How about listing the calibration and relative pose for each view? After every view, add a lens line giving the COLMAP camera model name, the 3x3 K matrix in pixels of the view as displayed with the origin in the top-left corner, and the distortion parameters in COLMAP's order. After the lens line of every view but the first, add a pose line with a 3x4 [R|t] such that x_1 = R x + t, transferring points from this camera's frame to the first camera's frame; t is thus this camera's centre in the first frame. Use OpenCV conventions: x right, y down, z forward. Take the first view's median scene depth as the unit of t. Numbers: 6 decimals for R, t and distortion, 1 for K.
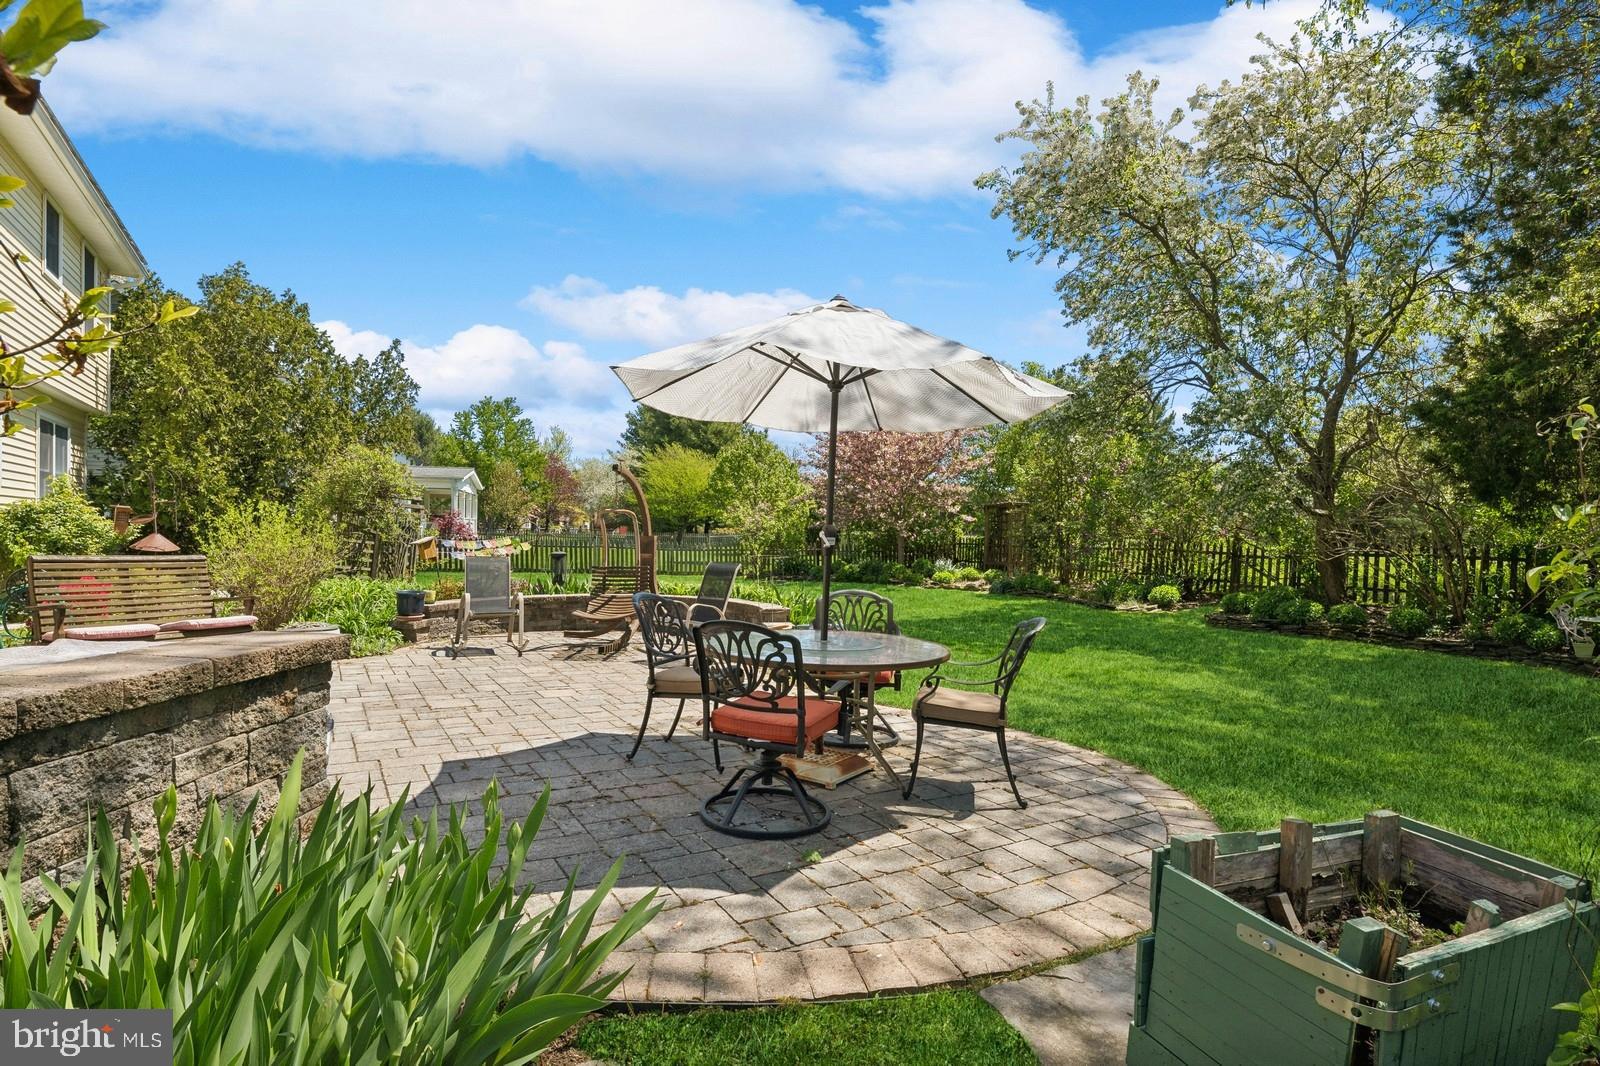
lens RADIAL K [[820.1, 0, 778.2], [0, 820.1, 551.1], [0, 0, 1]] dist [-0.041687, 0.025335]
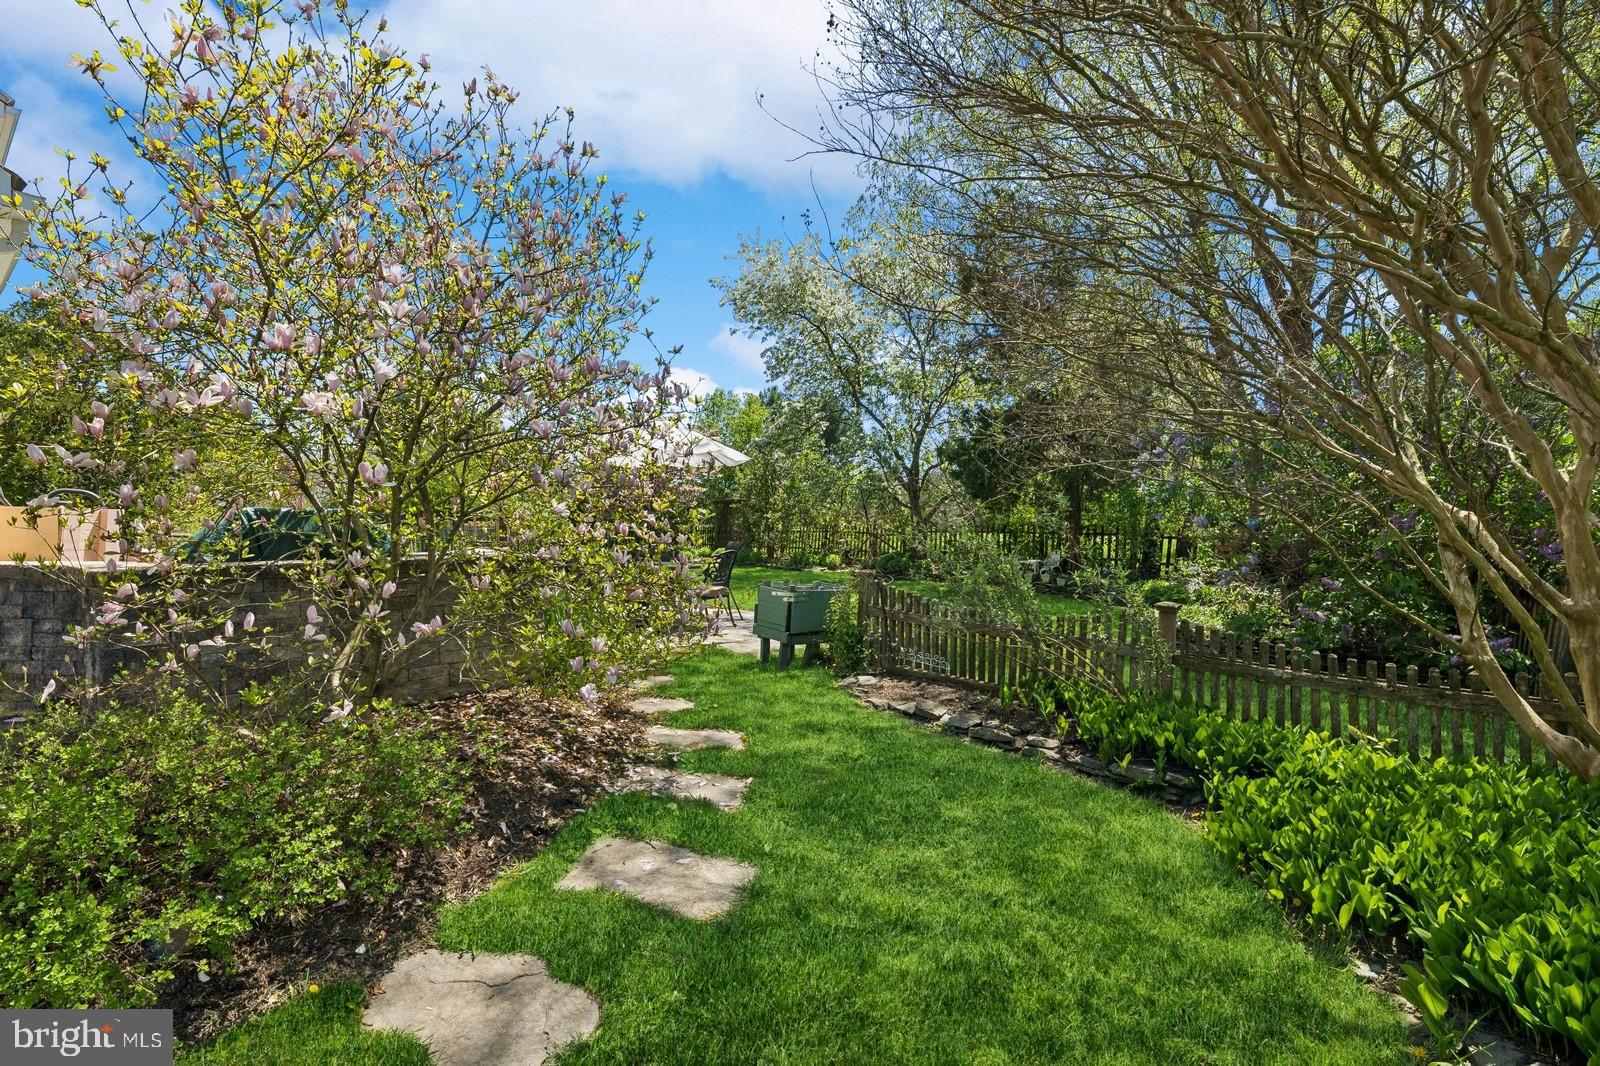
lens RADIAL K [[726.0, 0, 804.0], [0, 726.0, 546.6], [0, 0, 1]] dist [-0.001744, -0.000432]
pose [[0.933041, -0.008435, 0.359671, -0.068948], [0.006026, 0.999951, 0.007818, 0.018984], [-0.359720, -0.005127, 0.933046, -0.278546]]
